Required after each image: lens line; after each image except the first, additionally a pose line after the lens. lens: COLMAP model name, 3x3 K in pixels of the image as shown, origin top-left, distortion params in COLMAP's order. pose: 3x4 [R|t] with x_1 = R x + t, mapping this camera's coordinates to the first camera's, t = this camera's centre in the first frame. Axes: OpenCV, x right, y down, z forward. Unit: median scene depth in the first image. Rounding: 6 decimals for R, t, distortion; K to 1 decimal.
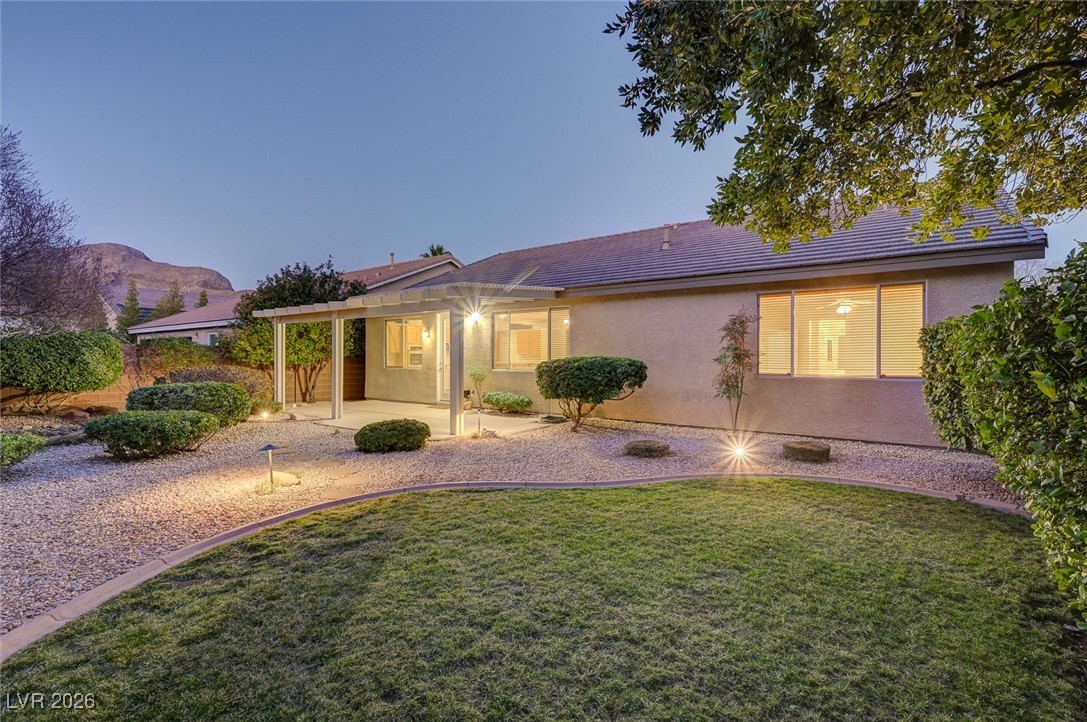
lens RADIAL K [[496.2, 0, 543.5], [0, 496.2, 361.0], [0, 0, 1]] dist [0.001928, 0.000084]
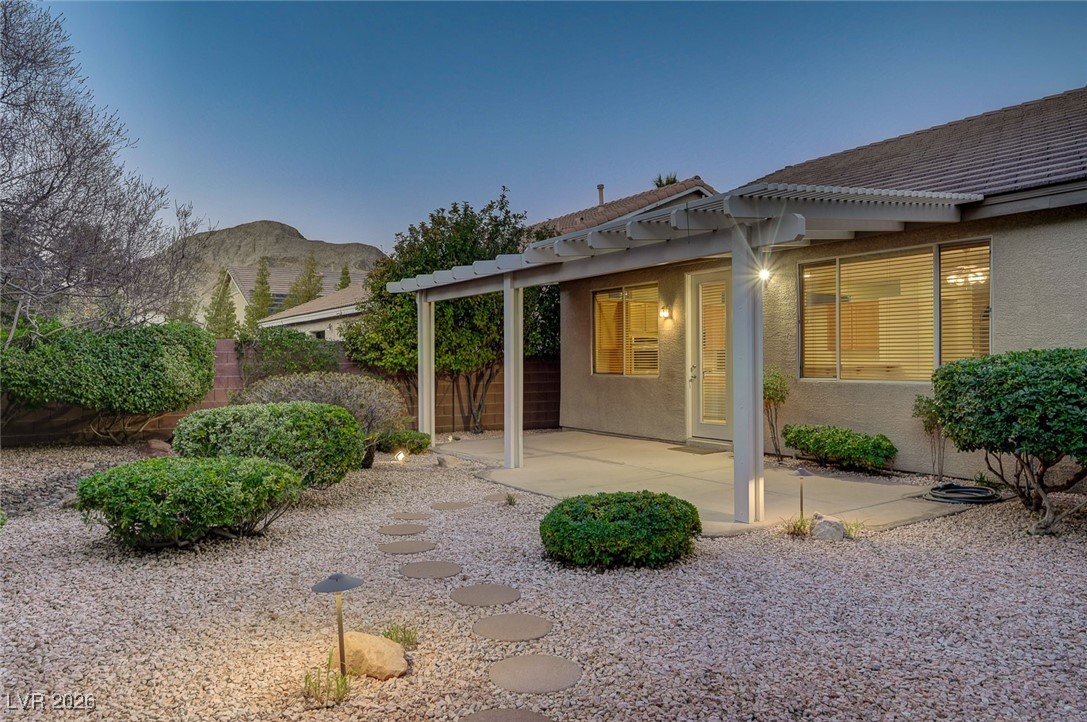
lens RADIAL K [[760.6, 0, 543.5], [0, 760.6, 361.0], [0, 0, 1]] dist [-0.004366, -0.001779]
pose [[0.933598, -0.007856, -0.358235, -0.118416], [0.006910, 0.999968, -0.003921, 0.000863], [0.358255, 0.001185, 0.933623, 0.327133]]
